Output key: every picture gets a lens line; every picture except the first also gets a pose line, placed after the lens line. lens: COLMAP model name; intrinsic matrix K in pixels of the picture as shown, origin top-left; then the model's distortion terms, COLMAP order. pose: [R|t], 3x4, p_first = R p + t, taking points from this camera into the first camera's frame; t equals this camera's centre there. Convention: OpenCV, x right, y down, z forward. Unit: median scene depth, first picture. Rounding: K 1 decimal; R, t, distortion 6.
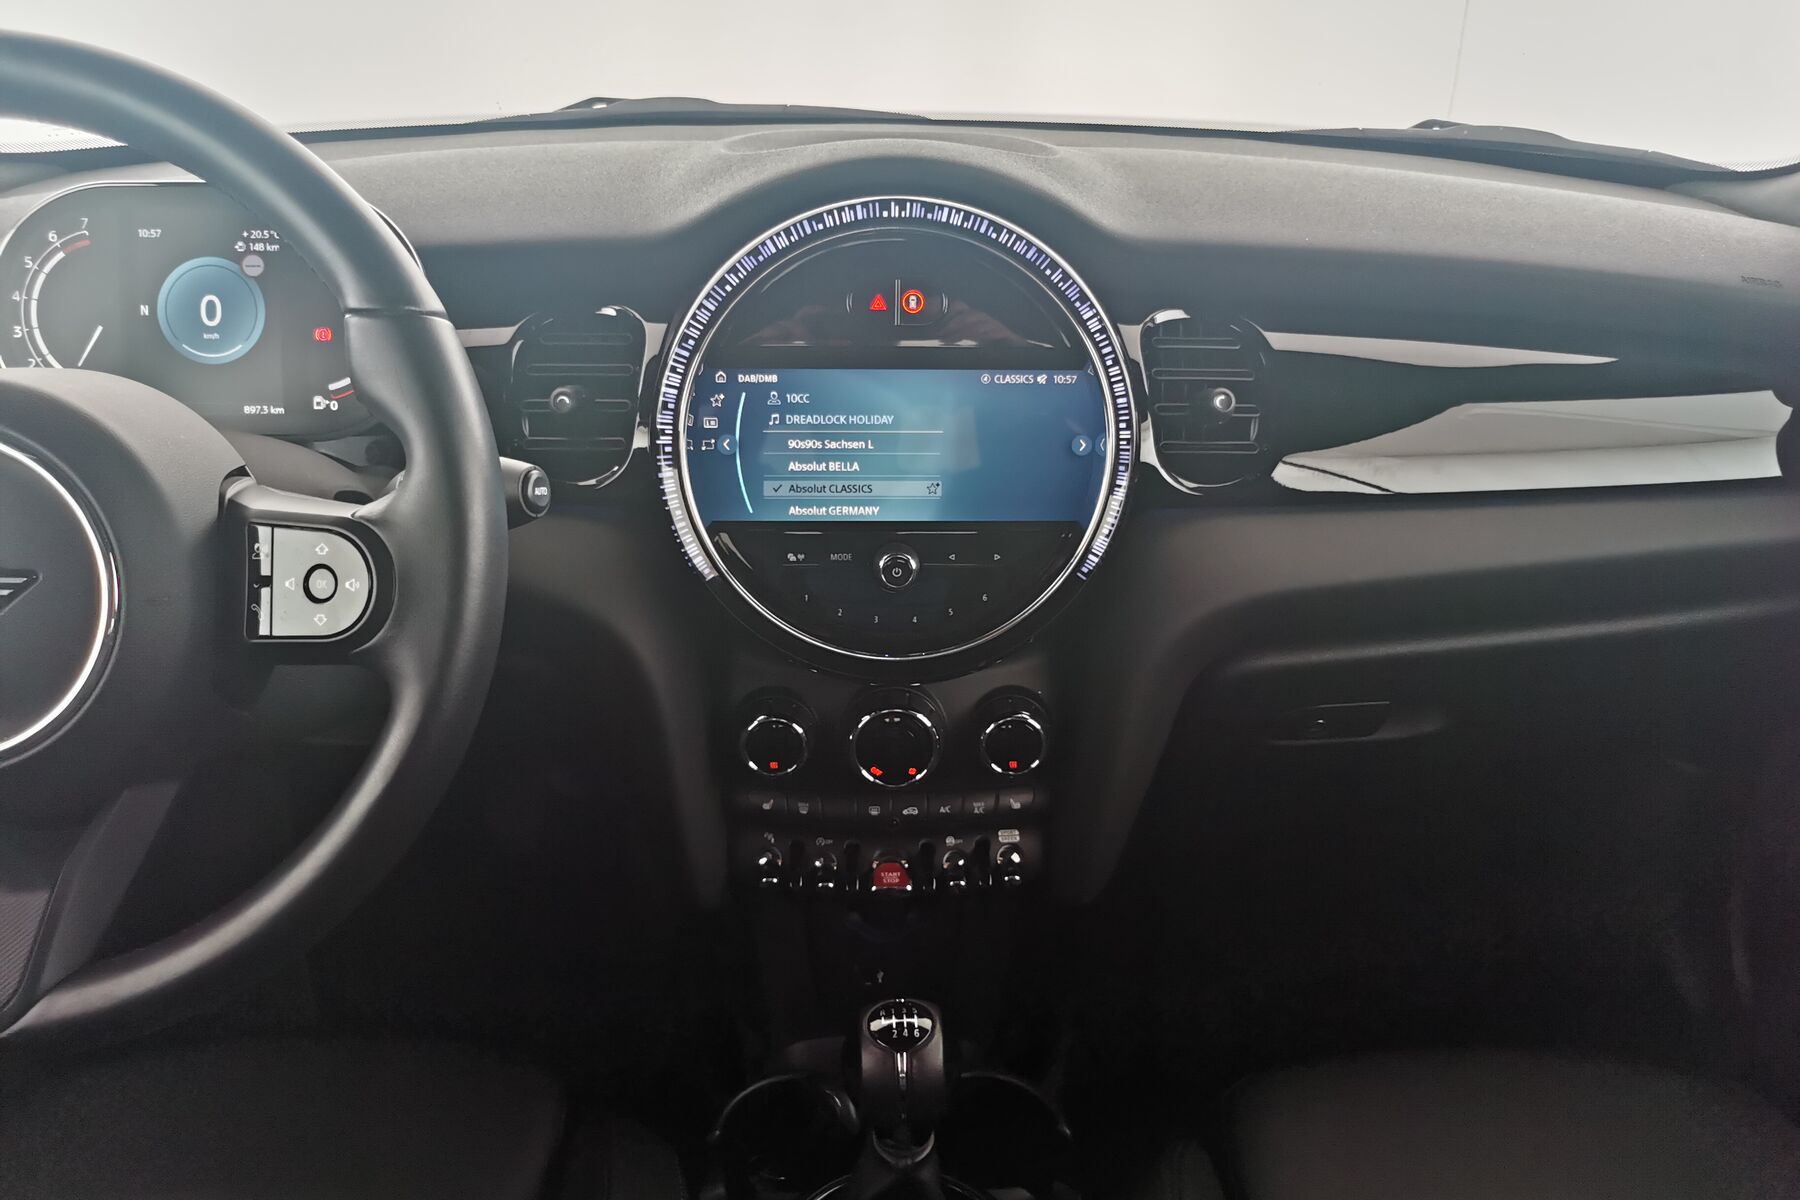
lens RADIAL K [[1363.1, 0, 917.7], [0, 1363.1, 593.1], [0, 0, 1]] dist [0.022993, -0.022943]
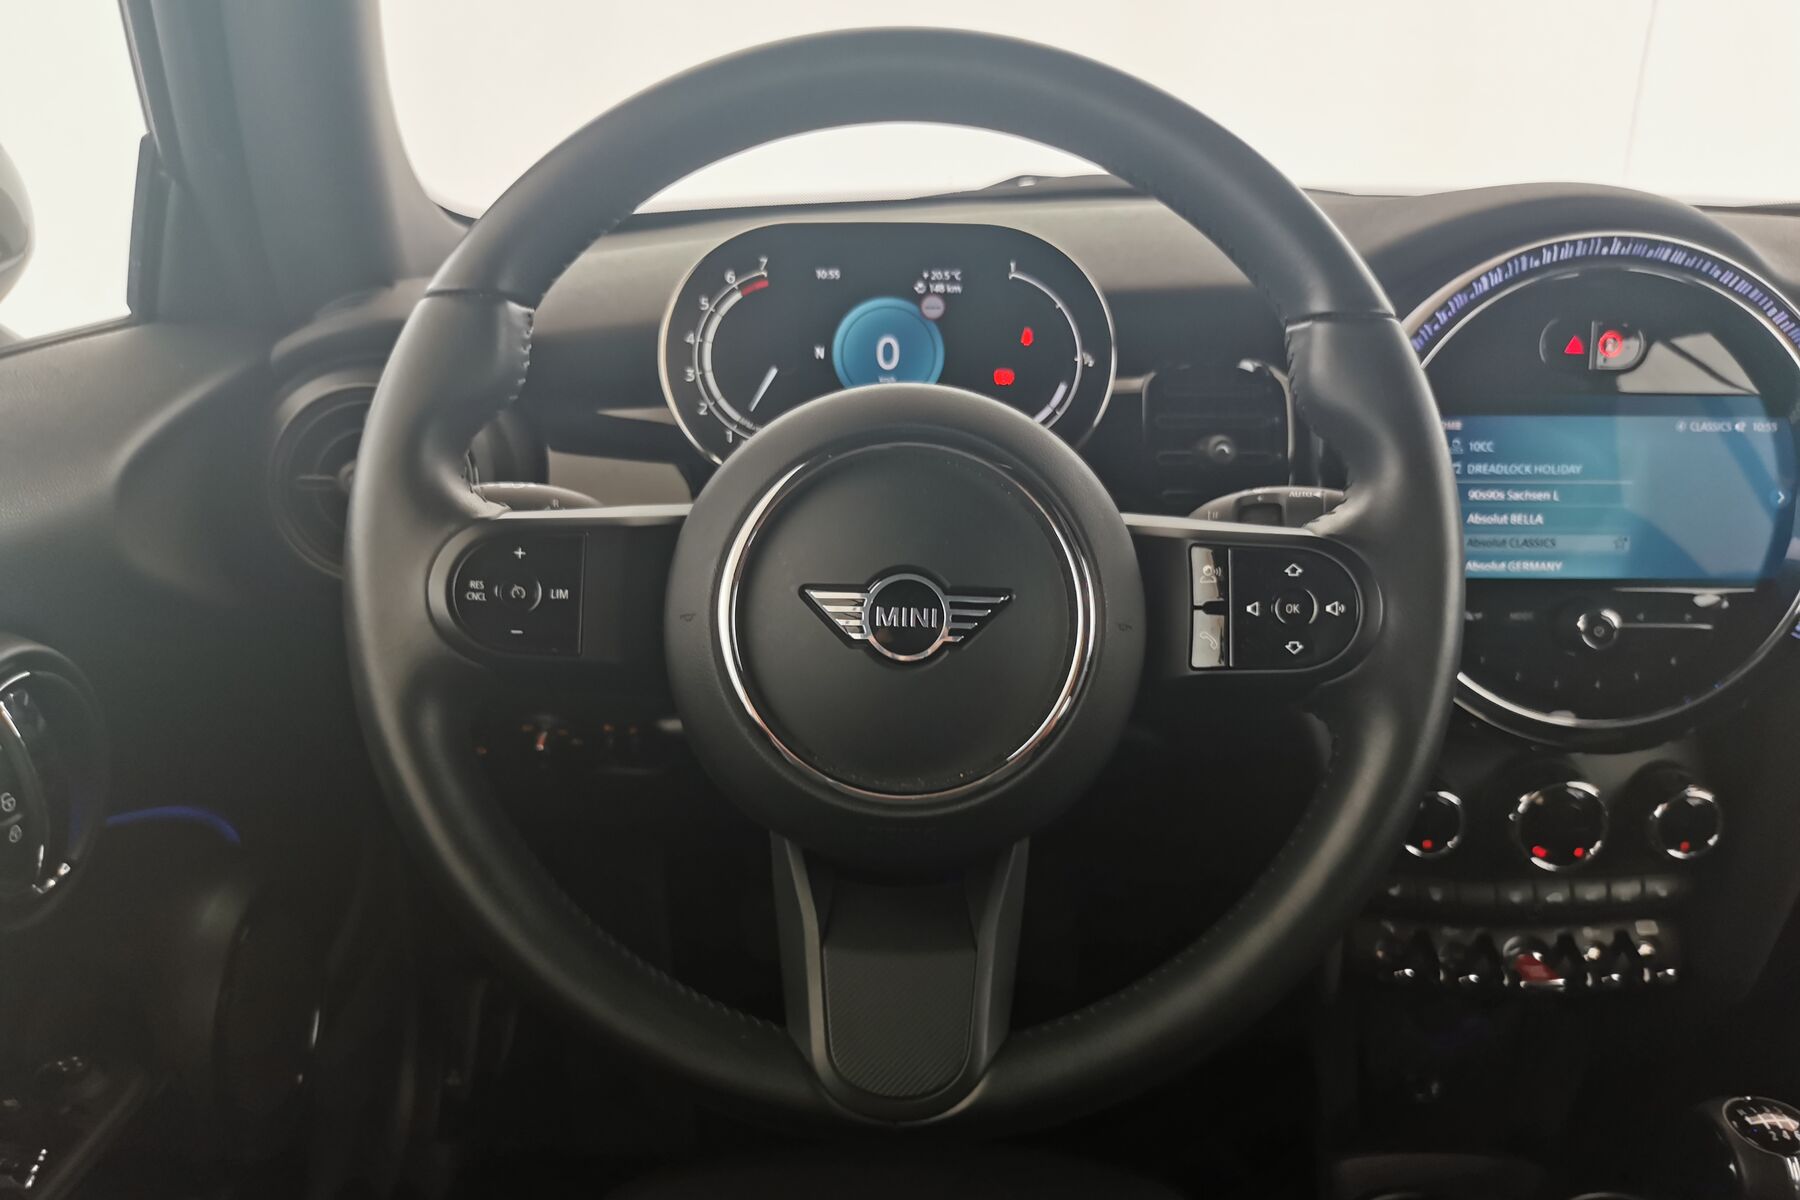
lens RADIAL K [[1363.1, 0, 900.4], [0, 1363.1, 602.4], [0, 0, 1]] dist [0.022993, -0.022943]
pose [[0.999879, 0.002873, -0.015267, -0.484371], [-0.004191, 0.996197, -0.087028, 0.049114], [0.014959, 0.087081, 0.996089, 0.064876]]
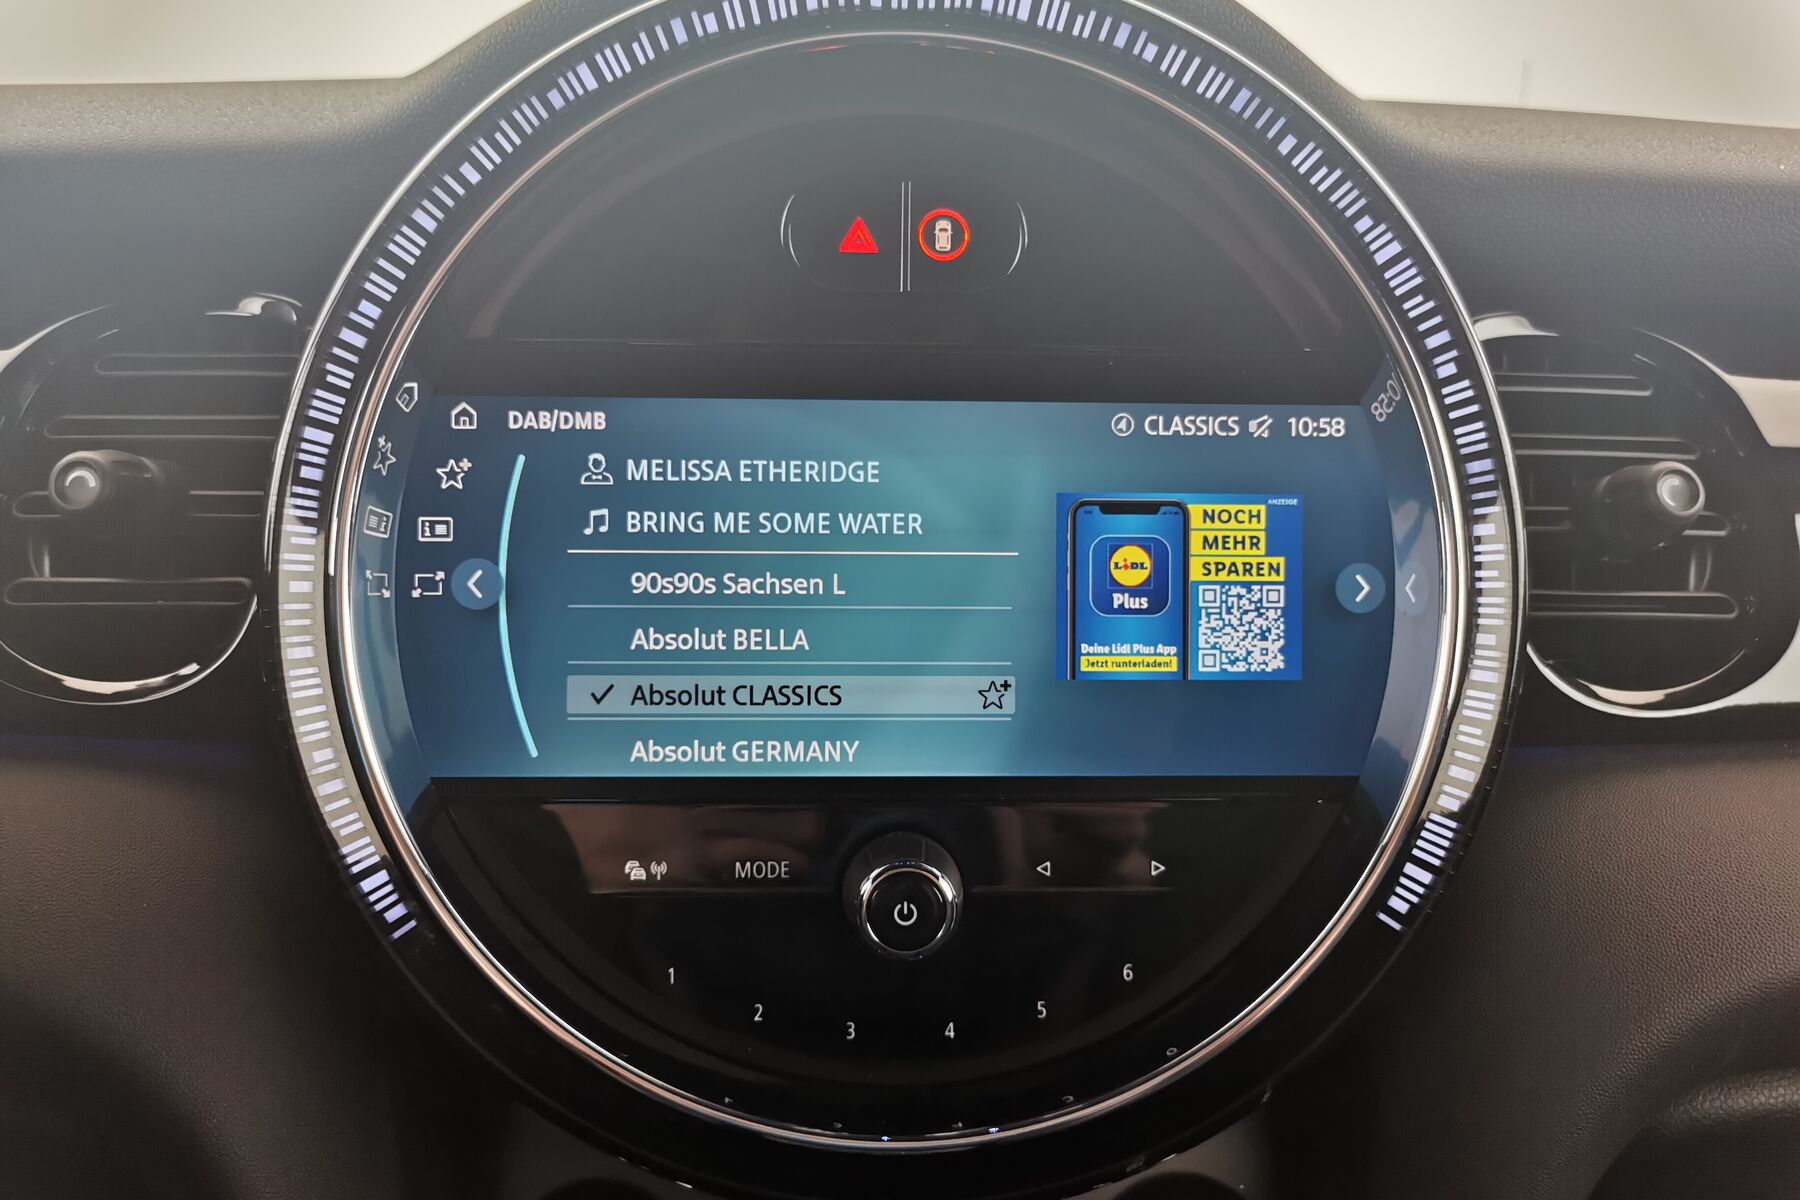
lens RADIAL K [[1363.1, 0, 901.5], [0, 1363.1, 618.1], [0, 0, 1]] dist [0.022993, -0.022943]
pose [[0.999998, -0.002088, -0.000102, -0.016403], [0.002037, 0.984429, -0.175774, -0.029850], [0.000467, 0.175773, 0.984431, 0.625017]]
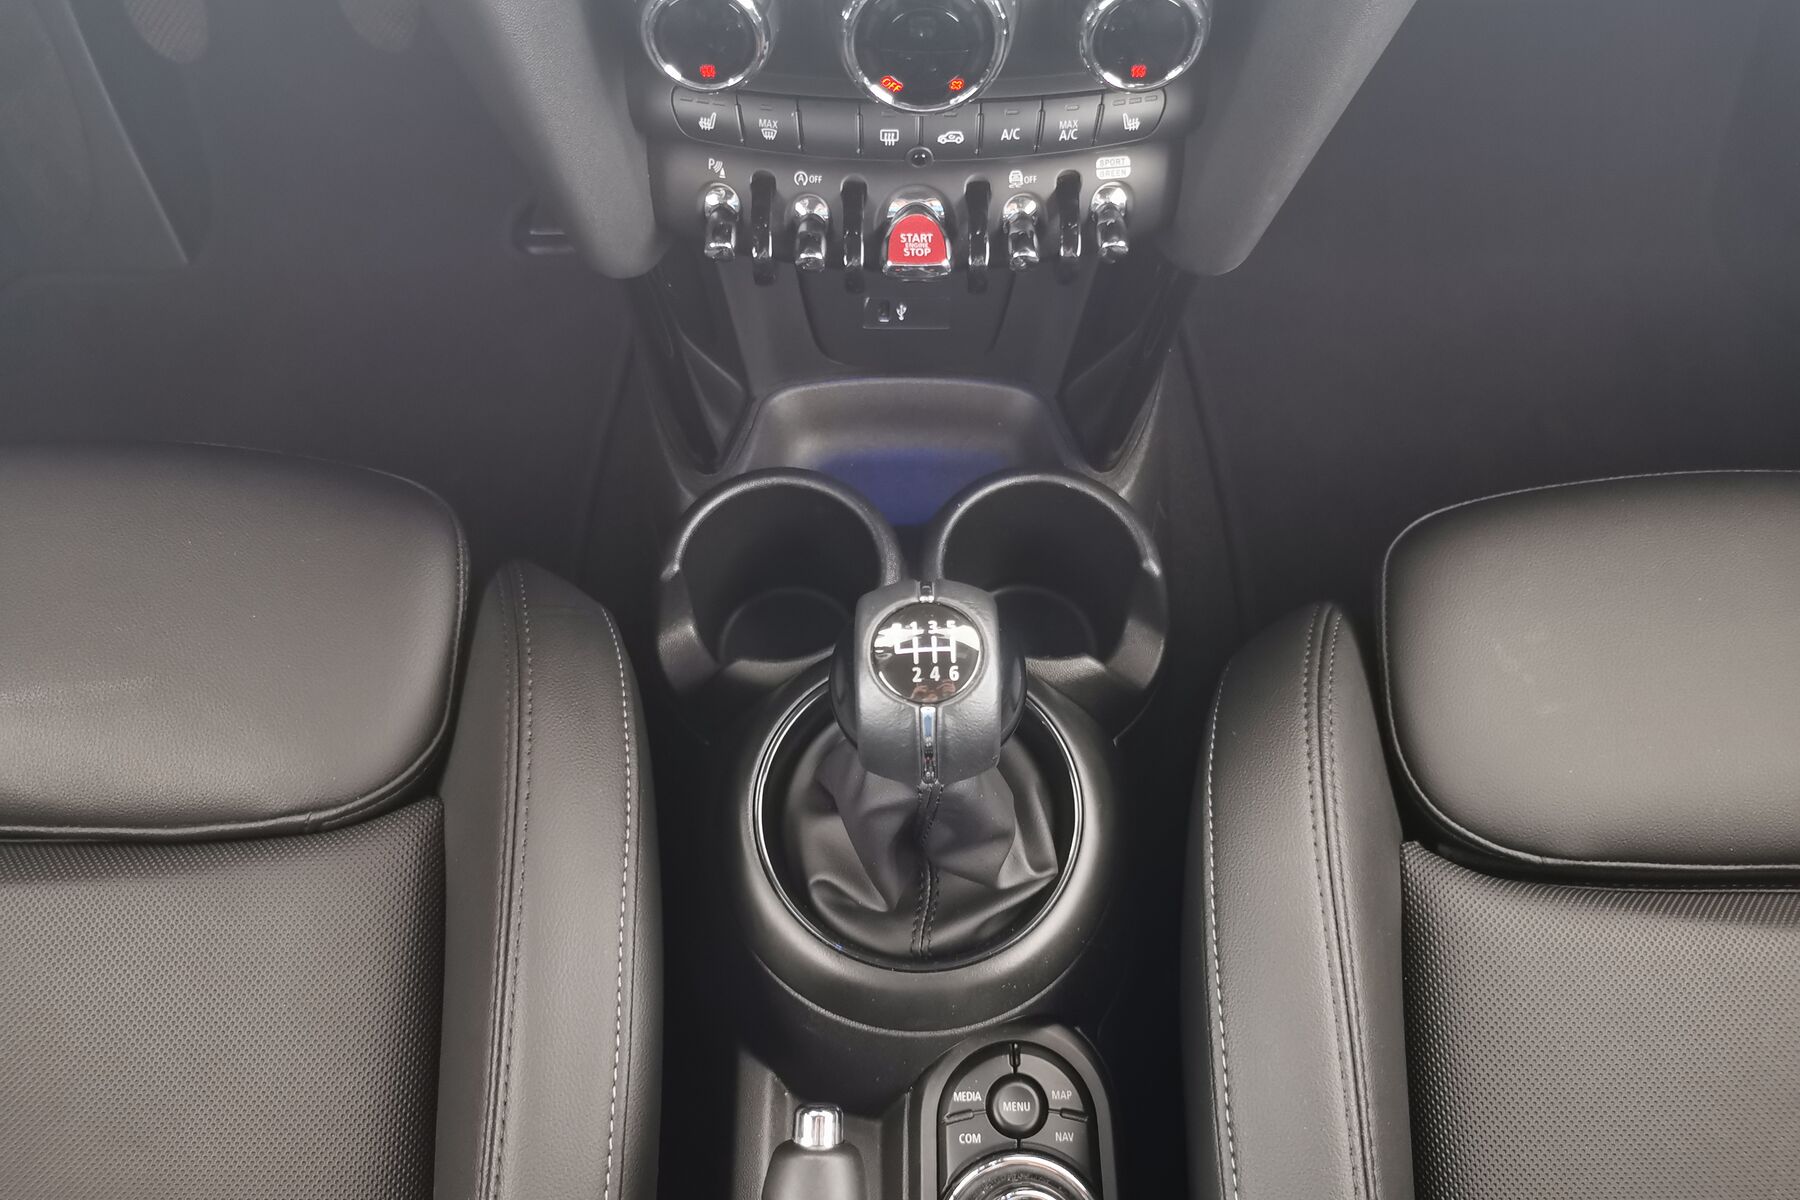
lens RADIAL K [[1363.1, 0, 882.1], [0, 1363.1, 601.0], [0, 0, 1]] dist [0.022993, -0.022943]
pose [[0.998895, 0.023776, -0.040542, -0.007003], [0.007521, 0.770627, 0.637242, -0.067035], [0.046394, -0.636842, 0.769597, 0.472967]]
